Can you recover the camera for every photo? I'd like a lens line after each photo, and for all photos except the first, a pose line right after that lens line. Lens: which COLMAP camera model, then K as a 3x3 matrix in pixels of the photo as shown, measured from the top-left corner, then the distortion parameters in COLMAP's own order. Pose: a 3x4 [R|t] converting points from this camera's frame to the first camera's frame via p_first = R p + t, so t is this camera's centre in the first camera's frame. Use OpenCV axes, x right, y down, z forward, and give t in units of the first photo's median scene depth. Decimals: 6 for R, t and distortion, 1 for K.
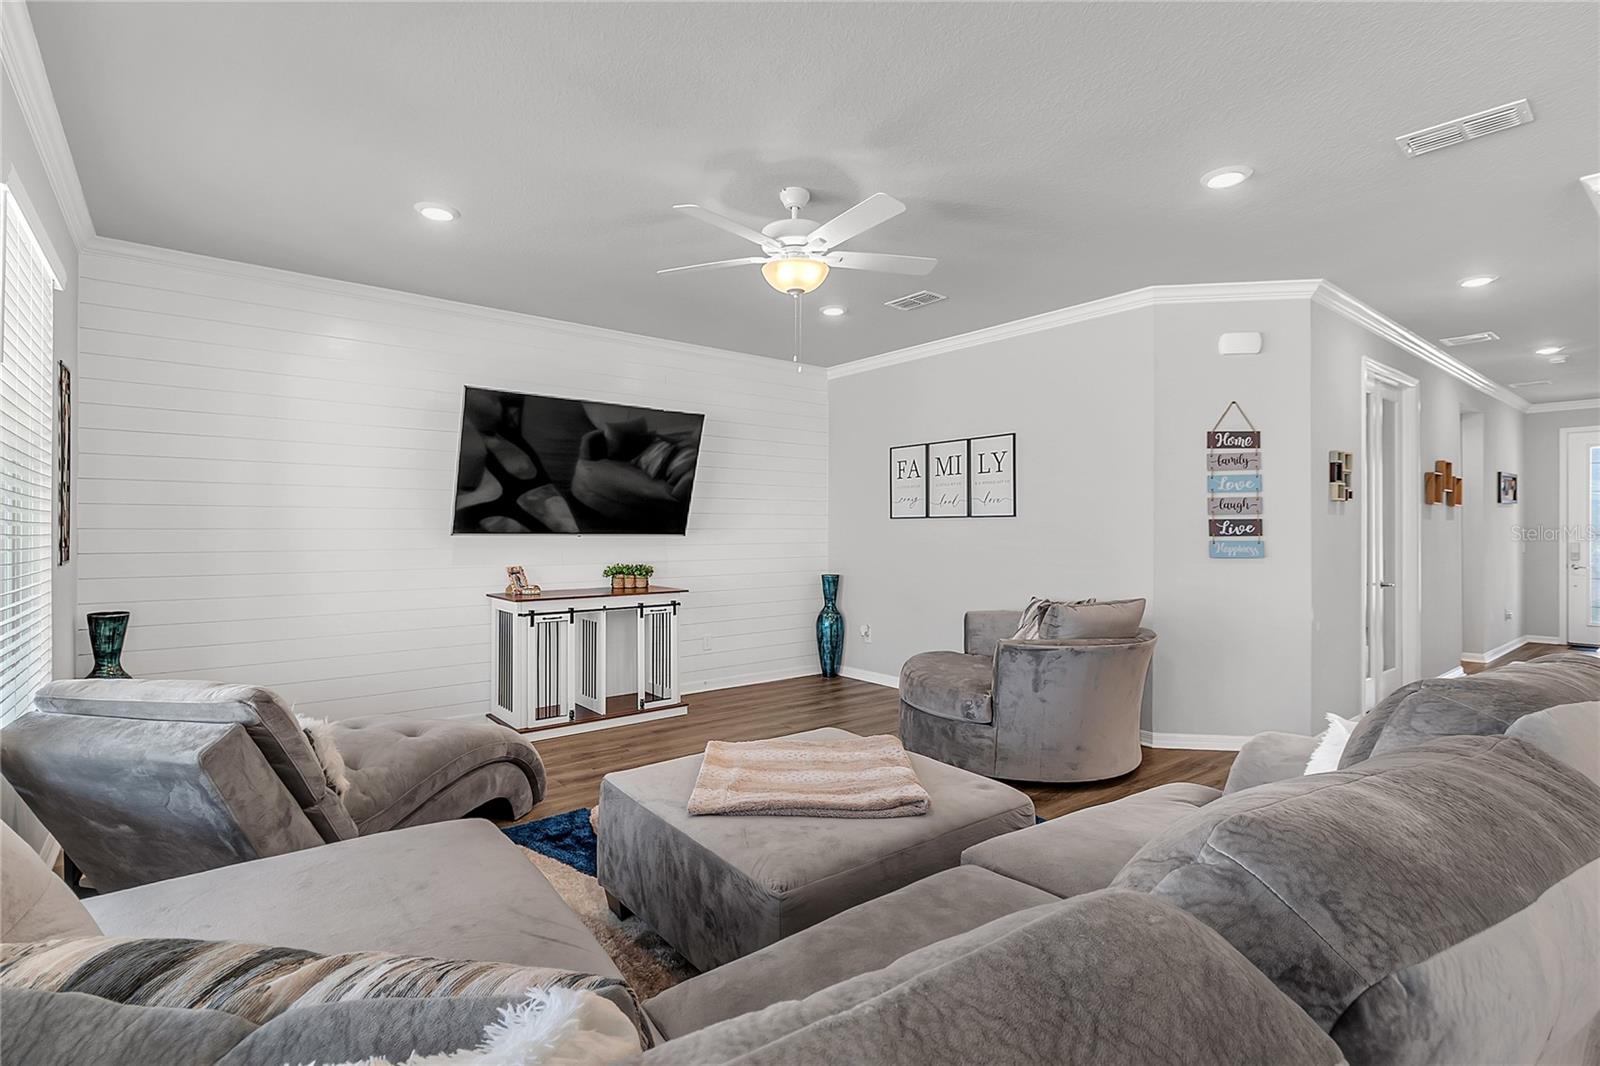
lens RADIAL K [[754.8, 0, 817.3], [0, 754.8, 527.0], [0, 0, 1]] dist [0.016240, 0.000860]
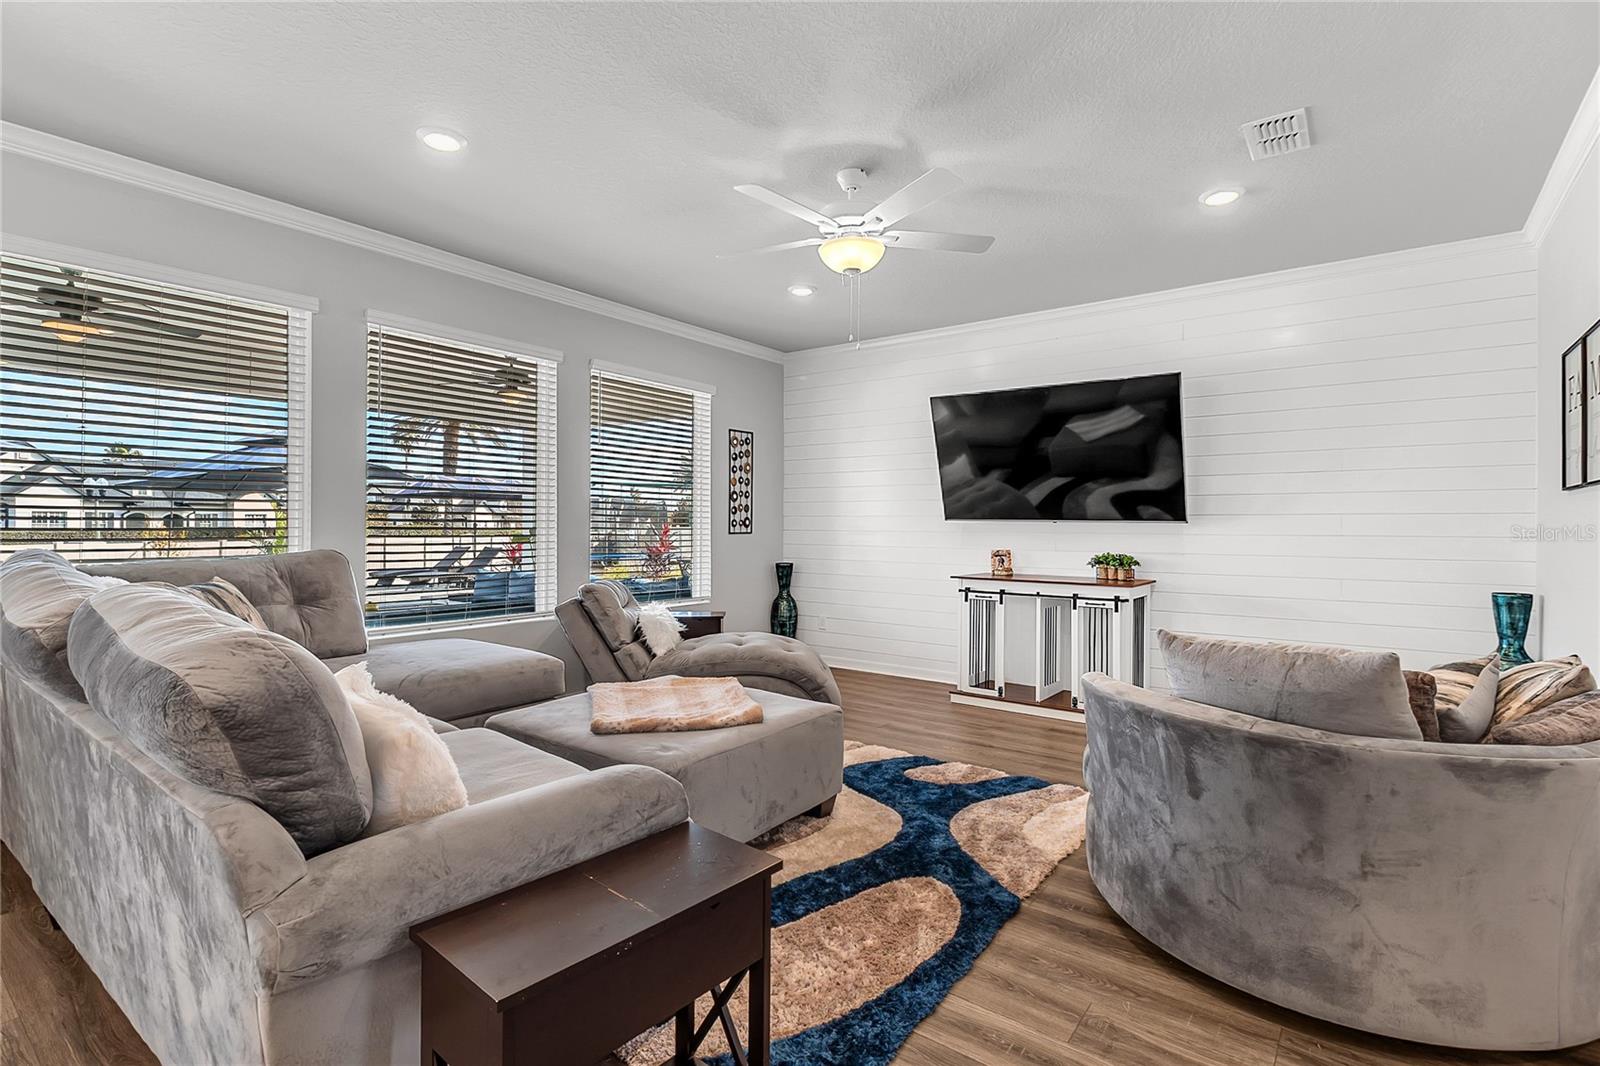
lens RADIAL K [[754.8, 0, 817.3], [0, 754.8, 527.0], [0, 0, 1]] dist [0.016240, 0.000860]
pose [[0.231389, 0.016566, -0.972720, 0.604577], [0.007425, 0.999796, 0.018794, -0.002437], [0.972833, -0.011571, 0.231218, 0.474066]]
